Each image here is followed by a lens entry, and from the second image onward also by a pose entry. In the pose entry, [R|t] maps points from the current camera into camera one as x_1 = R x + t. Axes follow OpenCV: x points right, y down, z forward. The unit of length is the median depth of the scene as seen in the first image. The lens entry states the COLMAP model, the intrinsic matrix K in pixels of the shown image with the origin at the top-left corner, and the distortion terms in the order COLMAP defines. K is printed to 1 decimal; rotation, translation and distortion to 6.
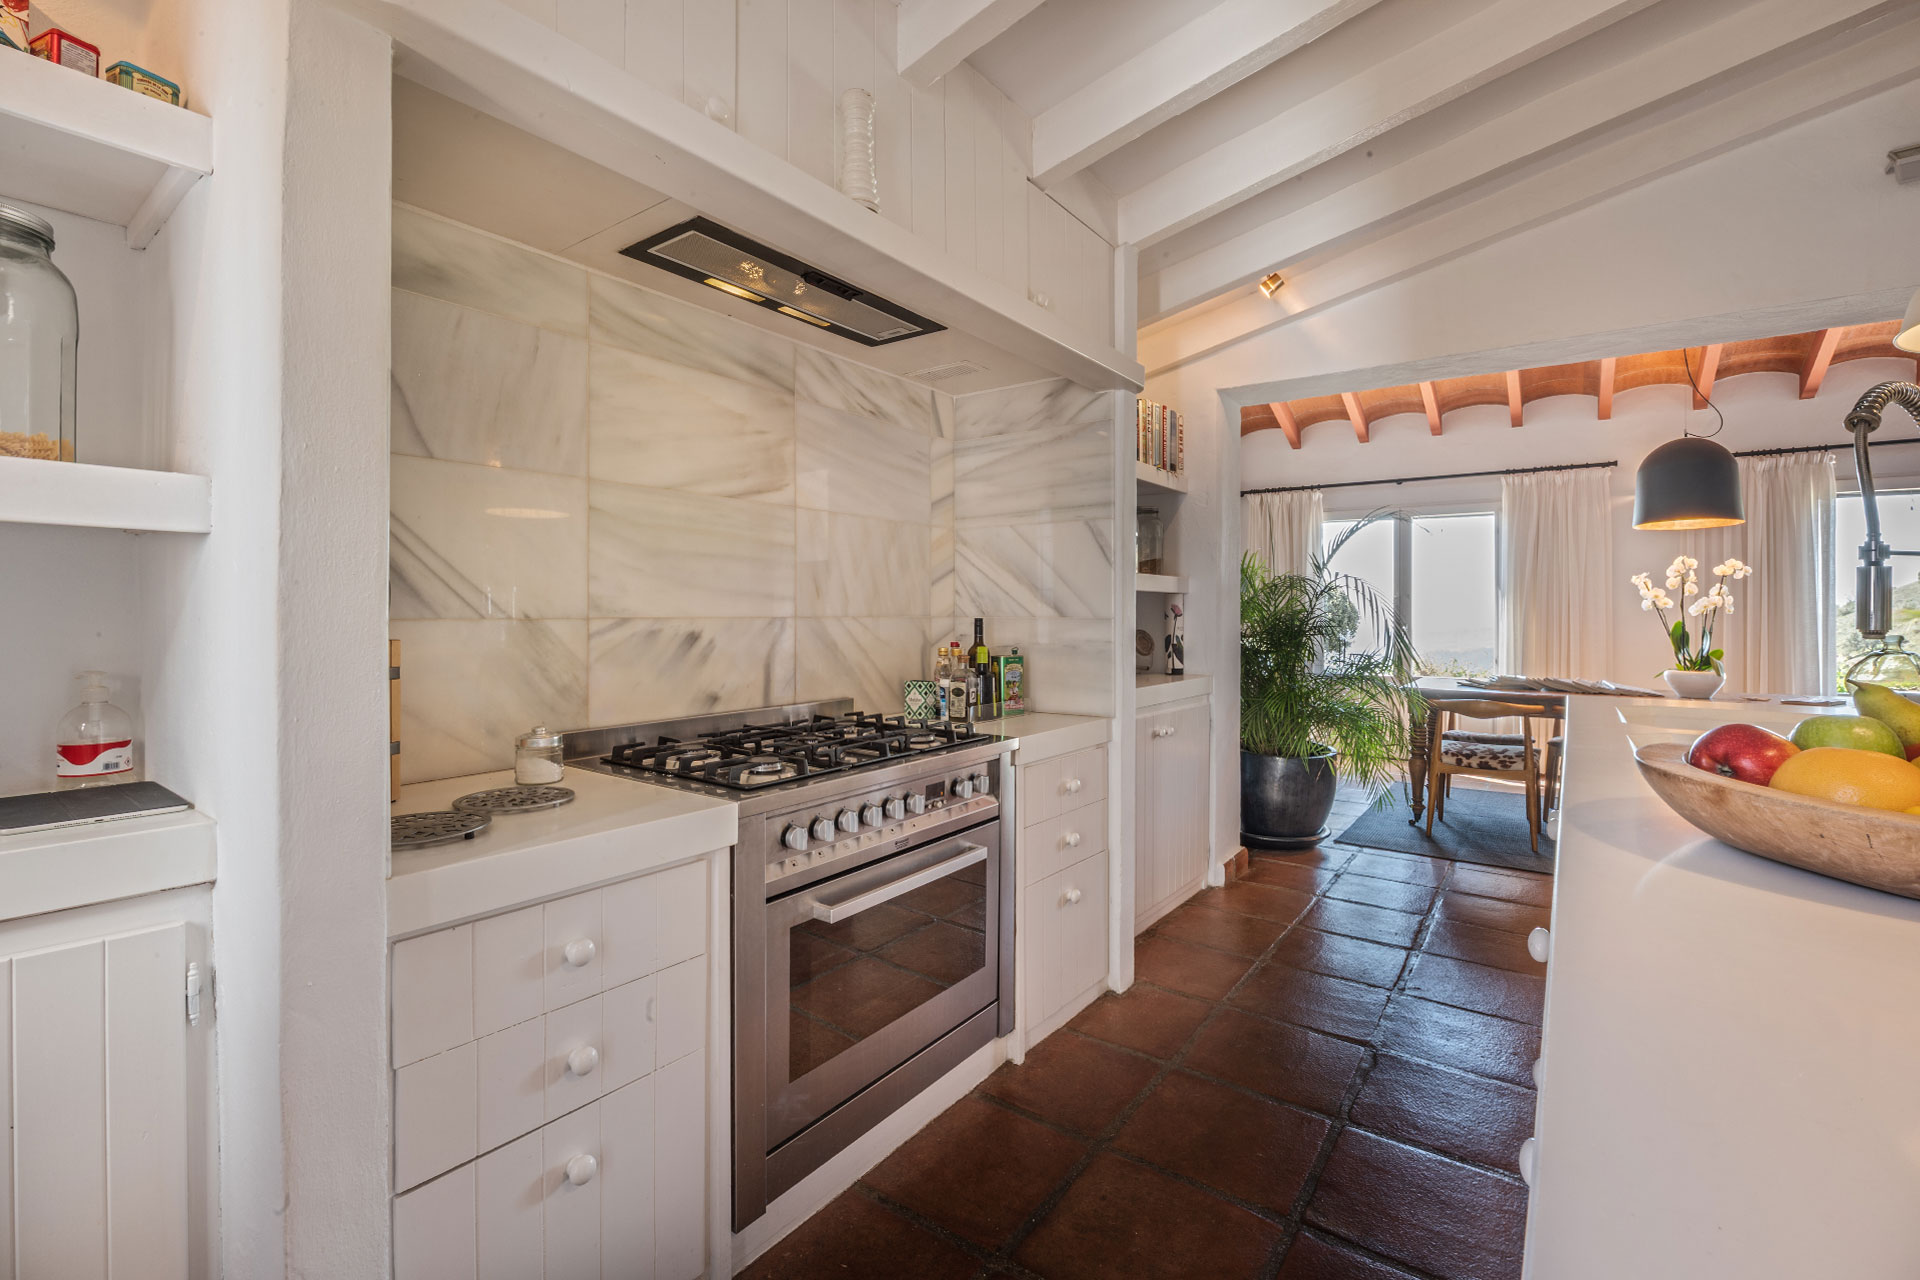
lens RADIAL K [[843.8, 0, 958.1], [0, 843.8, 604.6], [0, 0, 1]] dist [-0.000035, -0.000280]
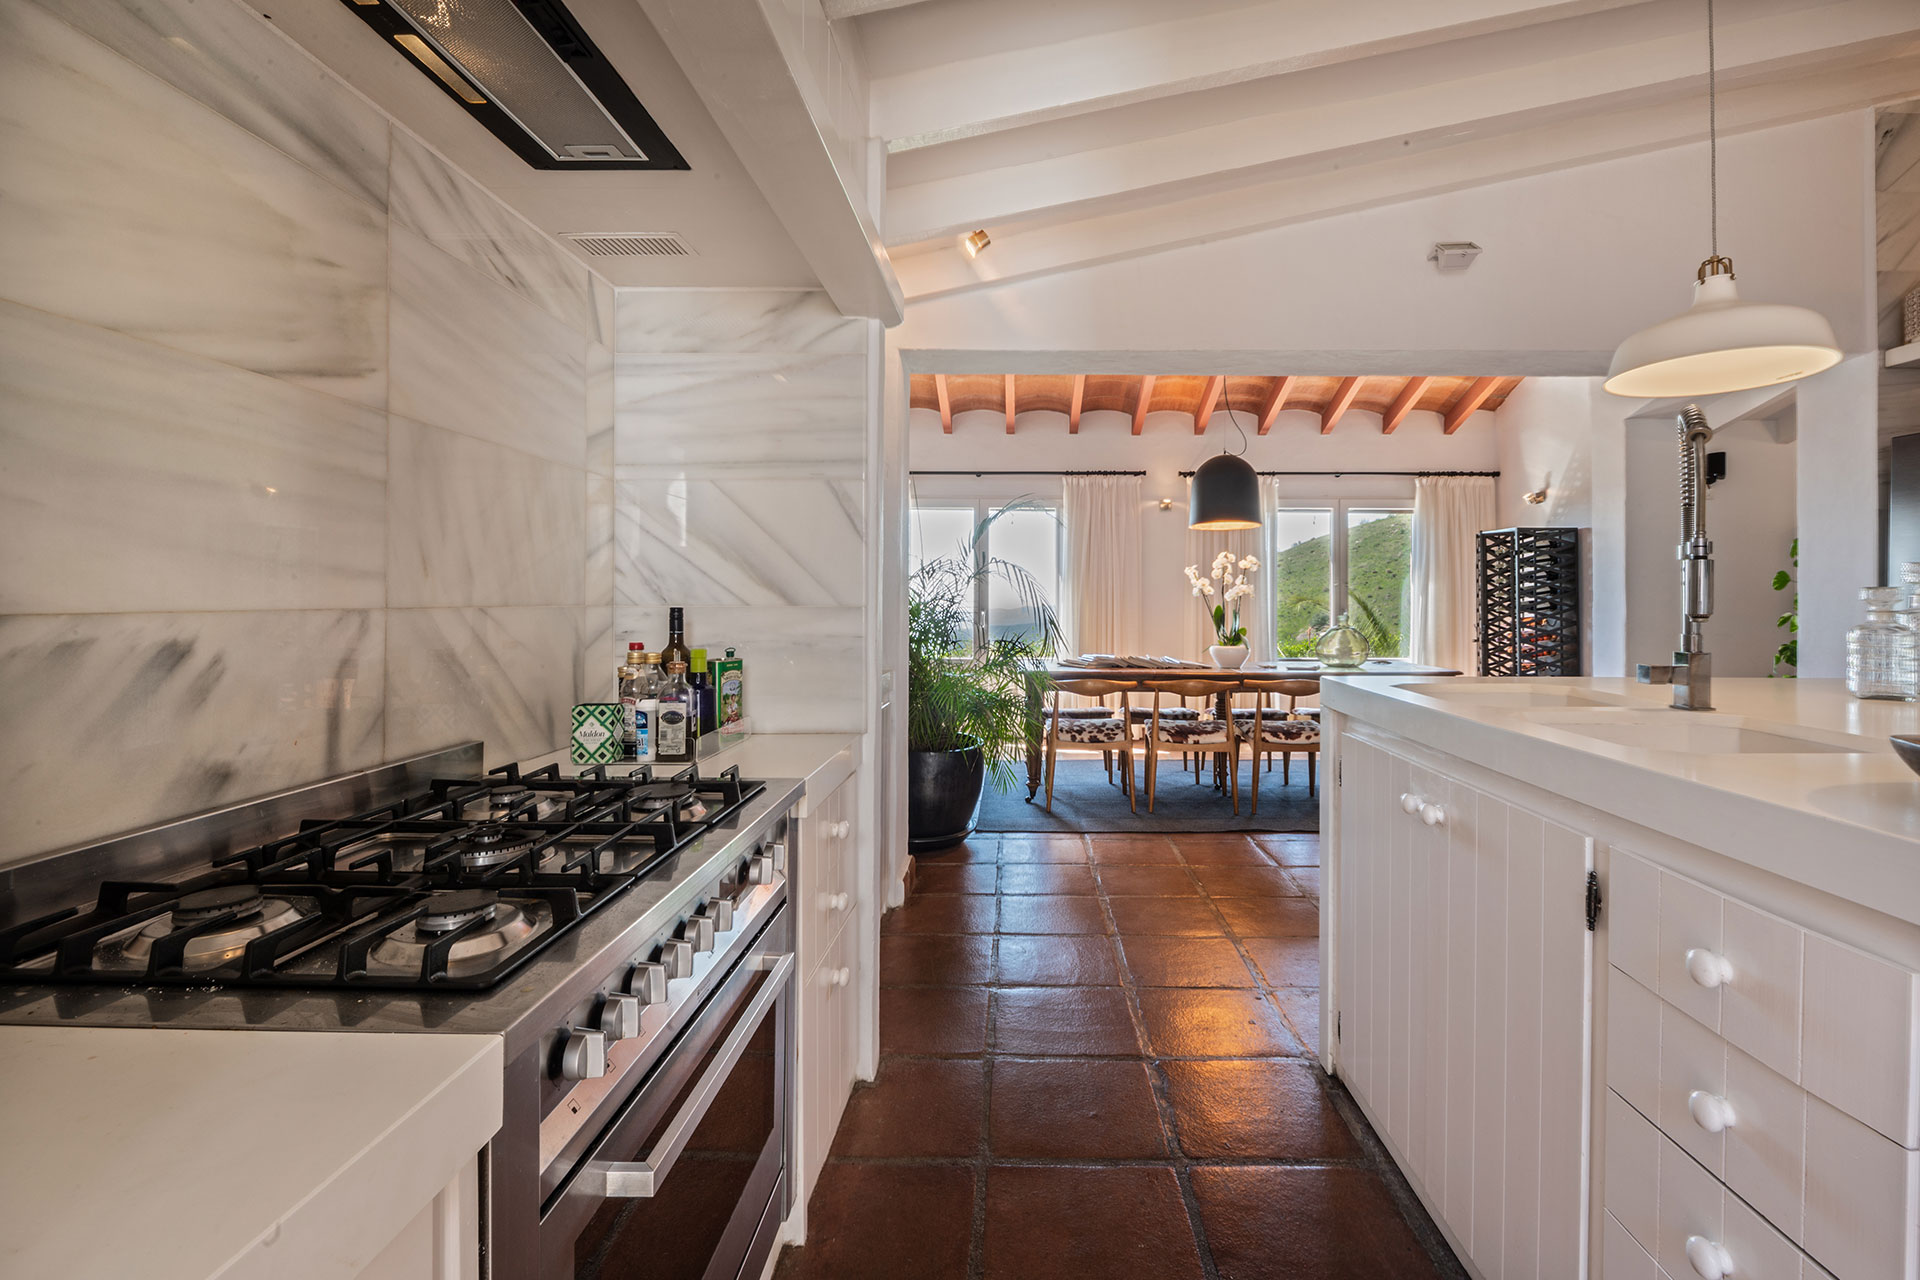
lens RADIAL K [[859.6, 0, 1018.4], [0, 859.6, 586.6], [0, 0, 1]] dist [-0.004433, -0.000503]
pose [[0.809816, 0.006888, 0.586643, -0.167267], [-0.004683, 0.999975, -0.005277, 0.001201], [-0.586665, 0.001526, 0.809828, 0.261371]]
